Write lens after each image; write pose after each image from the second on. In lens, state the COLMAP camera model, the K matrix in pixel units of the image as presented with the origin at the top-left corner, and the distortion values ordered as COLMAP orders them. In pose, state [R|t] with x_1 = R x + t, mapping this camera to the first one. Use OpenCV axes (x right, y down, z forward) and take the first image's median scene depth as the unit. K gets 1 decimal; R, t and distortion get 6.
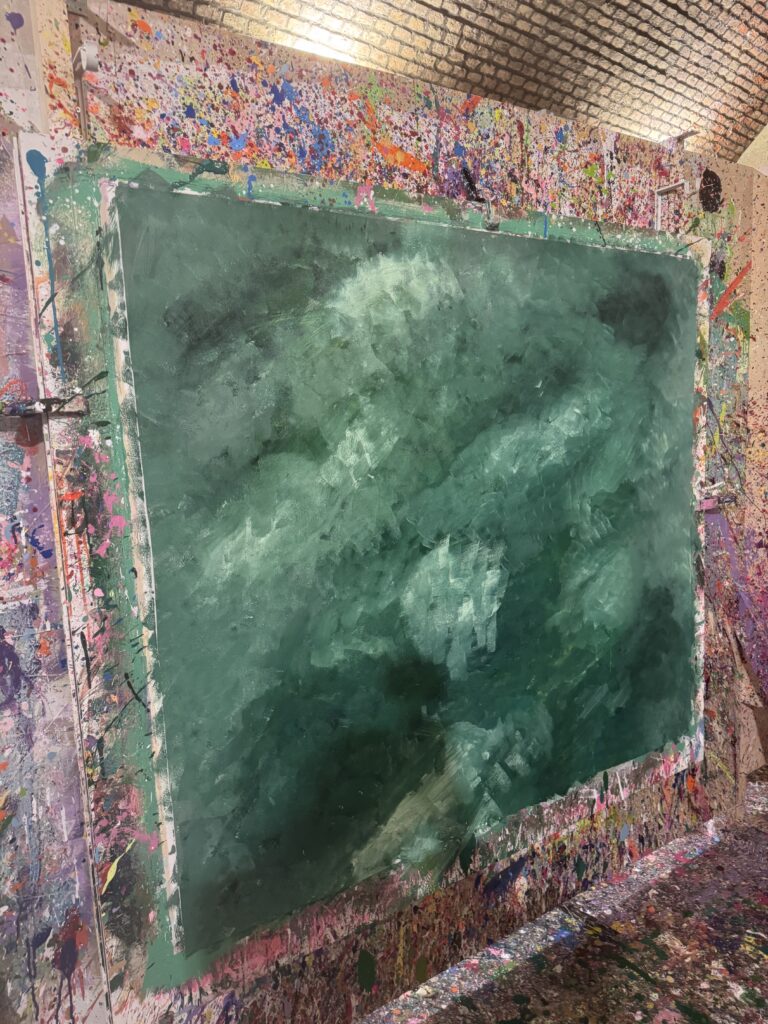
lens RADIAL K [[734.6, 0, 392.9], [0, 734.6, 513.1], [0, 0, 1]] dist [0.035323, -0.041856]
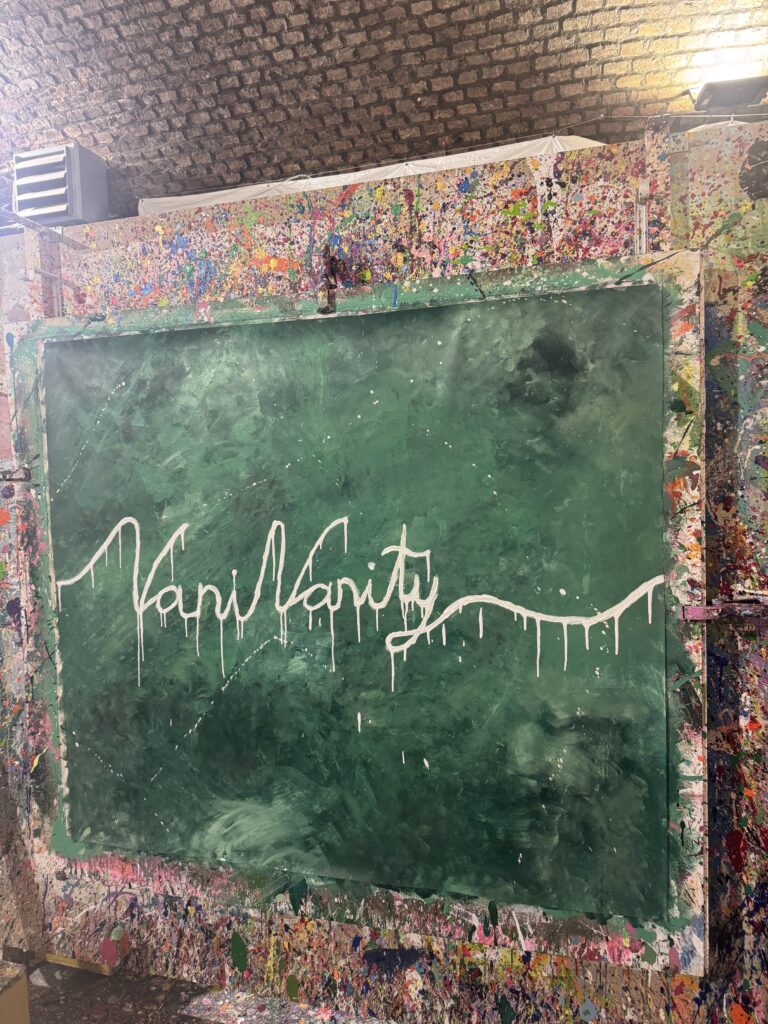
lens RADIAL K [[734.6, 0, 369.3], [0, 734.6, 509.0], [0, 0, 1]] dist [0.035323, -0.041856]
pose [[0.633068, 0.067015, -0.771190, 1.068271], [-0.096678, 0.995290, 0.007127, -0.119942], [0.768035, 0.070045, 0.636565, 0.410642]]
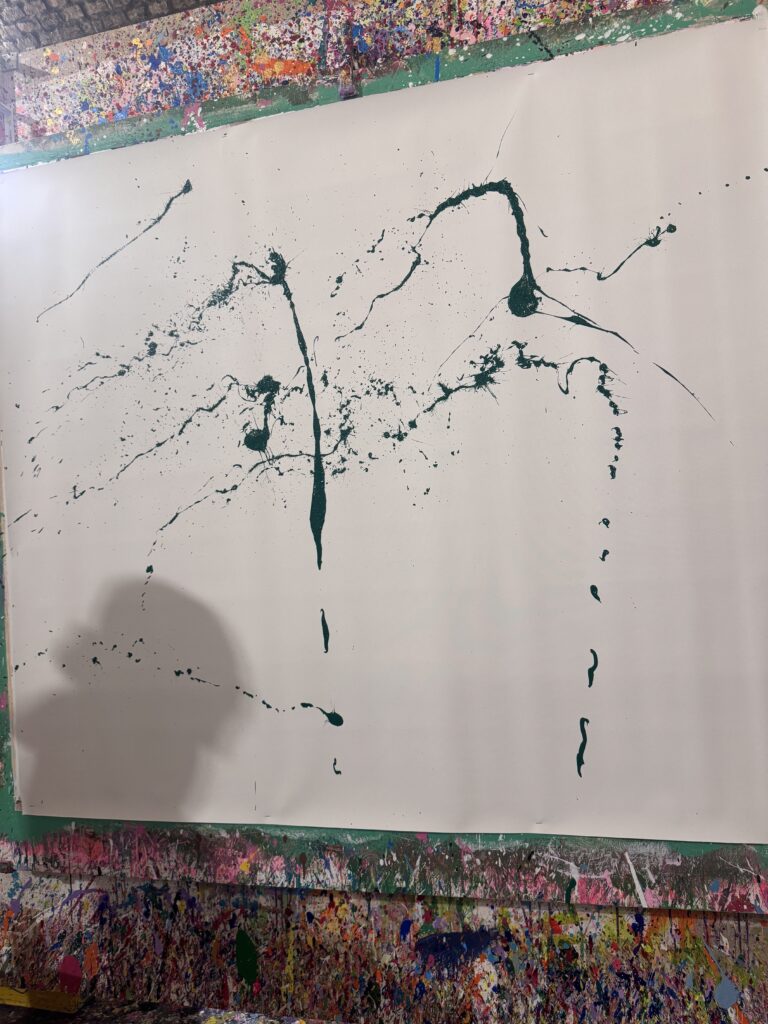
lens RADIAL K [[734.6, 0, 373.3], [0, 734.6, 509.6], [0, 0, 1]] dist [0.035323, -0.041856]
pose [[0.673098, -0.018750, -0.739315, 0.820346], [-0.066173, 0.994142, -0.085459, 0.171705], [0.736587, 0.106445, 0.667914, 0.523438]]
